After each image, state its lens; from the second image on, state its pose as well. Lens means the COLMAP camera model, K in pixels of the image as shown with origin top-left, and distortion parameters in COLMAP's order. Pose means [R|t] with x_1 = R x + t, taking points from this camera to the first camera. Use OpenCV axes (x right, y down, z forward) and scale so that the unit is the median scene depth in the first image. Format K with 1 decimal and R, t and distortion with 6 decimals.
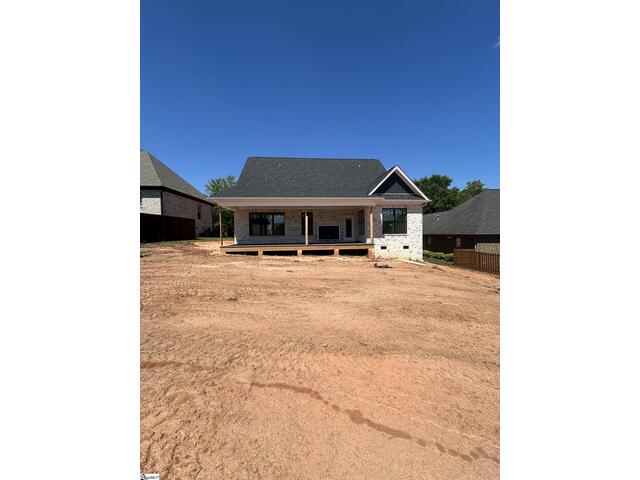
lens RADIAL K [[277.9, 0, 320.7], [0, 277.9, 241.3], [0, 0, 1]] dist [0.000661, -0.000002]
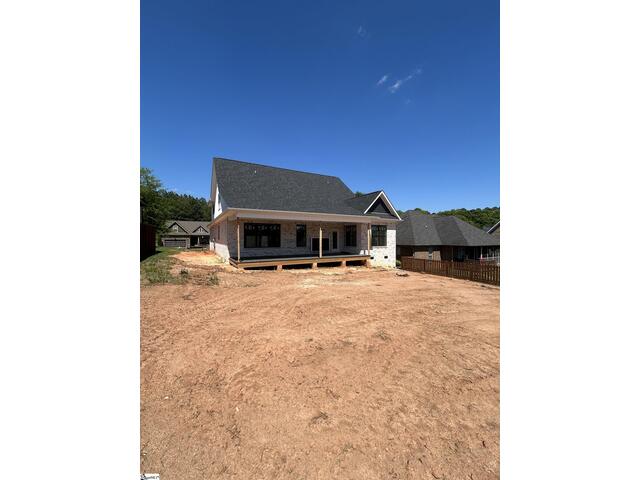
lens RADIAL K [[277.9, 0, 322.3], [0, 277.9, 241.5], [0, 0, 1]] dist [0.000661, -0.000002]
pose [[0.863501, 0.003840, 0.504333, -0.555108], [-0.002142, 0.999990, -0.003946, -0.042428], [-0.504343, 0.002327, 0.863500, 0.081696]]
